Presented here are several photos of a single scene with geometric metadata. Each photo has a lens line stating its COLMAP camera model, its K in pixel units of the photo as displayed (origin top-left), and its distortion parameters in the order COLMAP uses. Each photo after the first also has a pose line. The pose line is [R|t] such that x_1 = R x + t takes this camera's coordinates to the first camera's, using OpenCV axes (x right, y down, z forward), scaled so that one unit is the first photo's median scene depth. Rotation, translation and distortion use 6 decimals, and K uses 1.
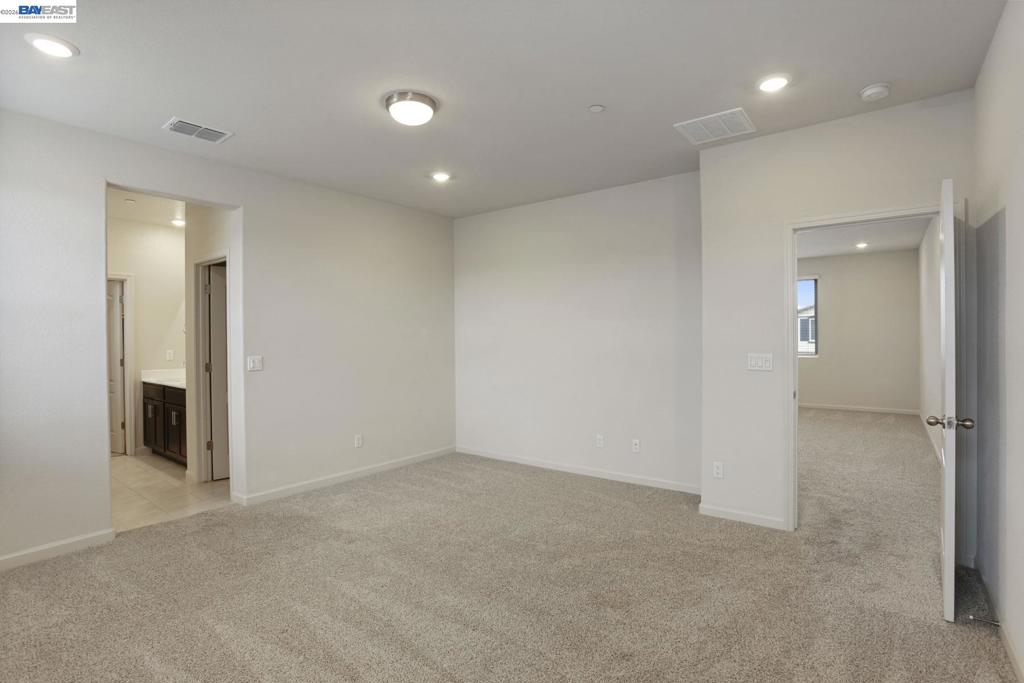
lens RADIAL K [[502.1, 0, 509.1], [0, 502.1, 339.4], [0, 0, 1]] dist [-0.042460, 0.008610]
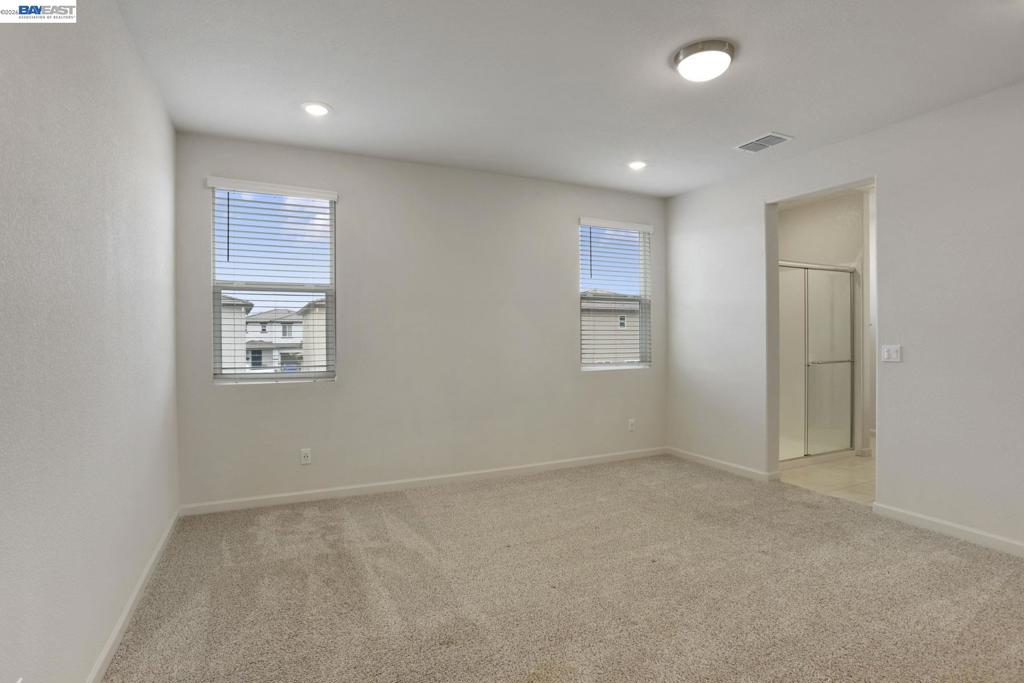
lens RADIAL K [[511.2, 0, 510.0], [0, 511.2, 340.4], [0, 0, 1]] dist [-0.021115, 0.001461]
pose [[-0.450251, 0.018046, -0.892720, 0.626108], [-0.002434, 0.999767, 0.021437, 0.009993], [0.892899, 0.011825, -0.450102, 0.909357]]
